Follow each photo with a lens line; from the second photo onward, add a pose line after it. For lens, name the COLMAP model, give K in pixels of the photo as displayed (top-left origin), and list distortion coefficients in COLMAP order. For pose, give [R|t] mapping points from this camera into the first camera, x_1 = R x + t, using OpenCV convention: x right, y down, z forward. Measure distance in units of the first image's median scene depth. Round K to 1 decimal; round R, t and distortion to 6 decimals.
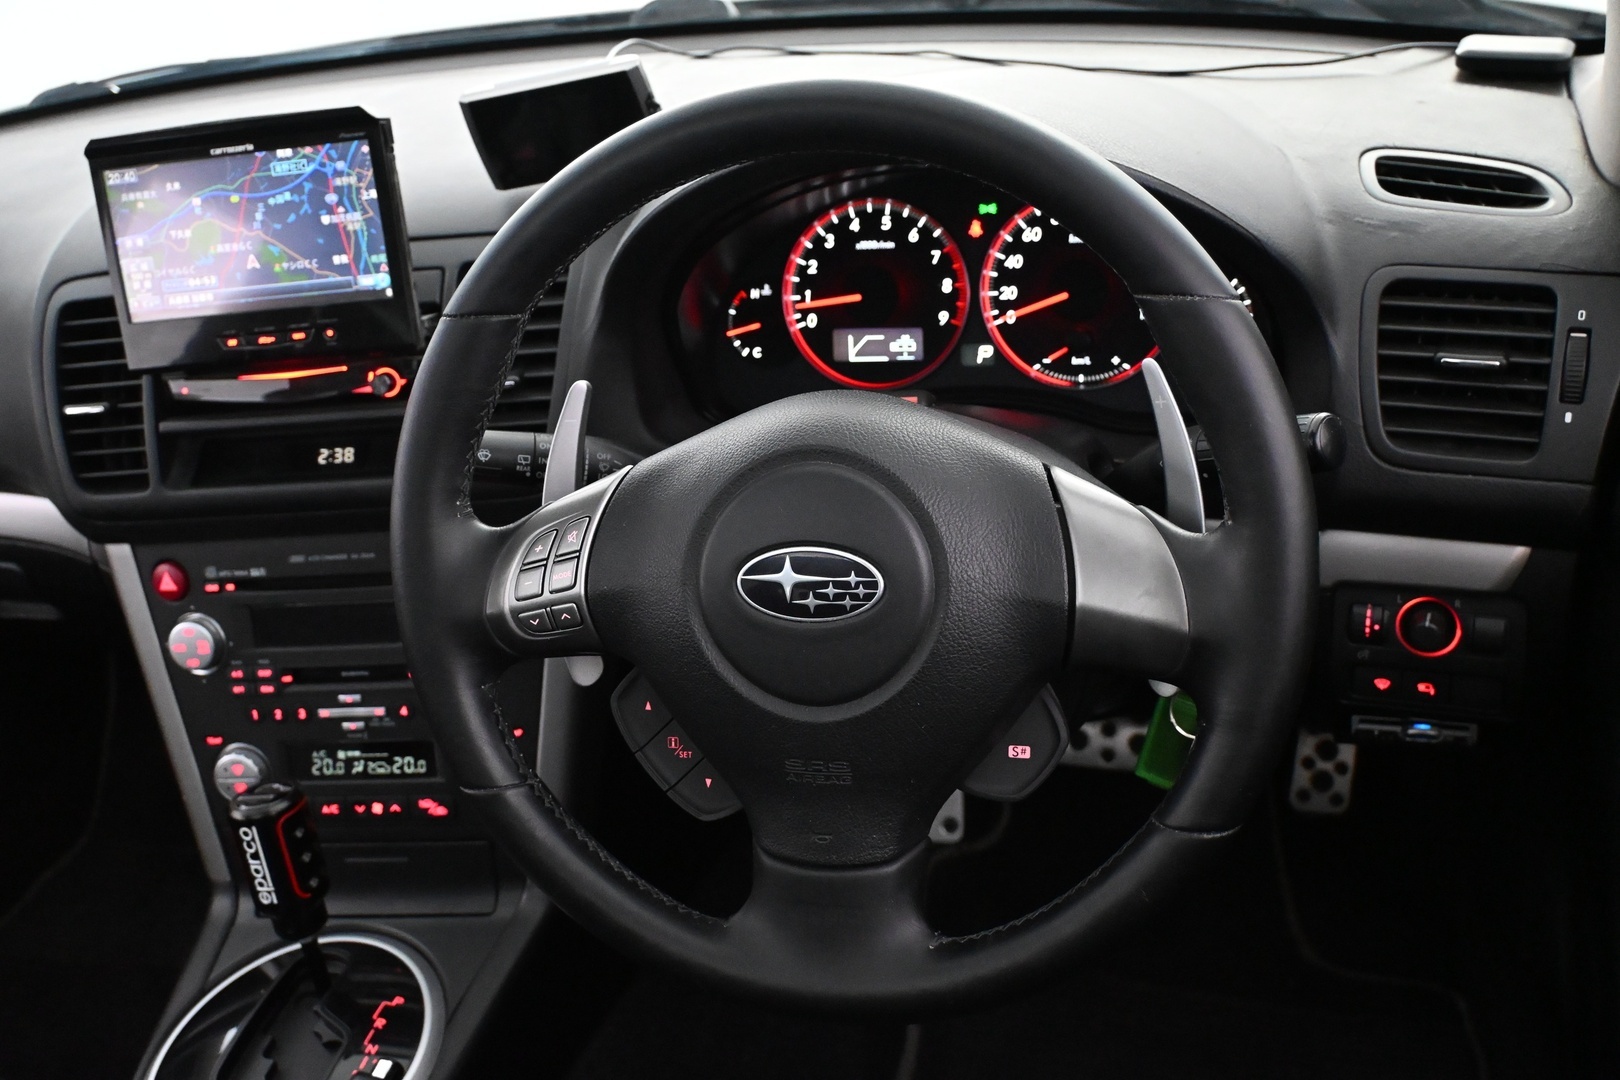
lens RADIAL K [[1663.8, 0, 810.0], [0, 1663.8, 540.0], [0, 0, 1]] dist [0.003773, -0.007298]
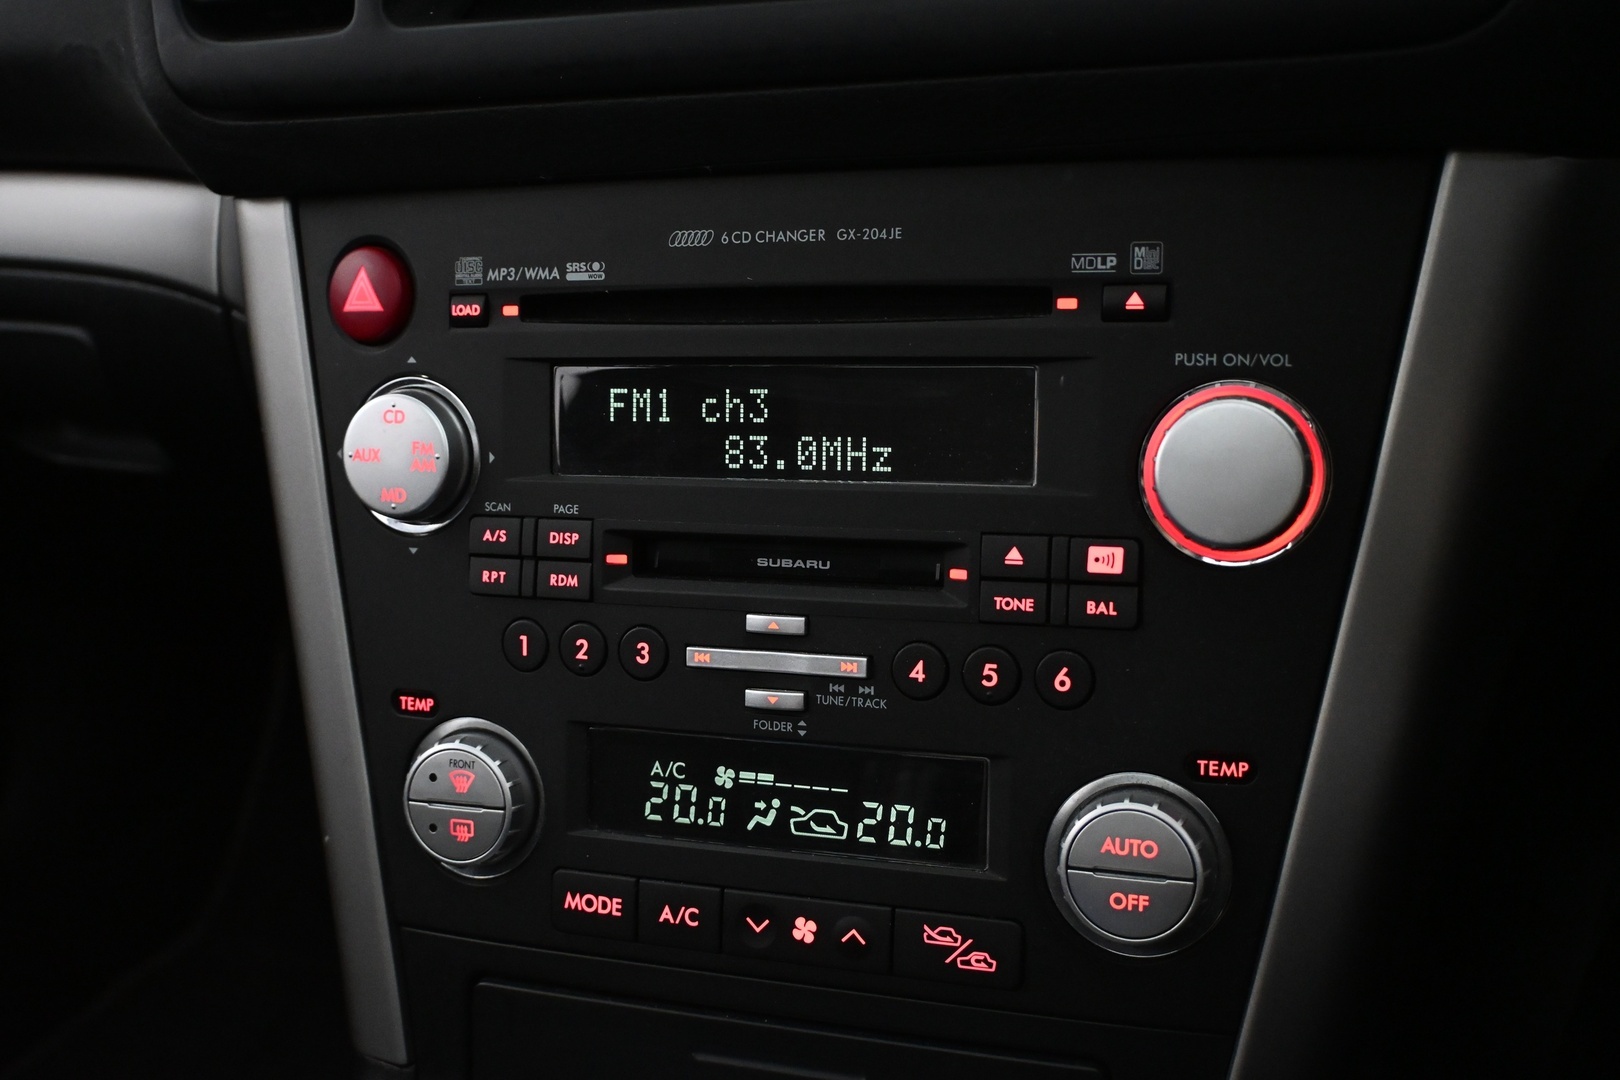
lens RADIAL K [[1649.7, 0, 810.0], [0, 1649.7, 540.0], [0, 0, 1]] dist [0.005406, 0.002721]
pose [[0.984458, 0.107617, -0.138783, -0.216644], [-0.121490, 0.987970, -0.095683, 0.109819], [0.126816, 0.111057, 0.985690, 0.624841]]
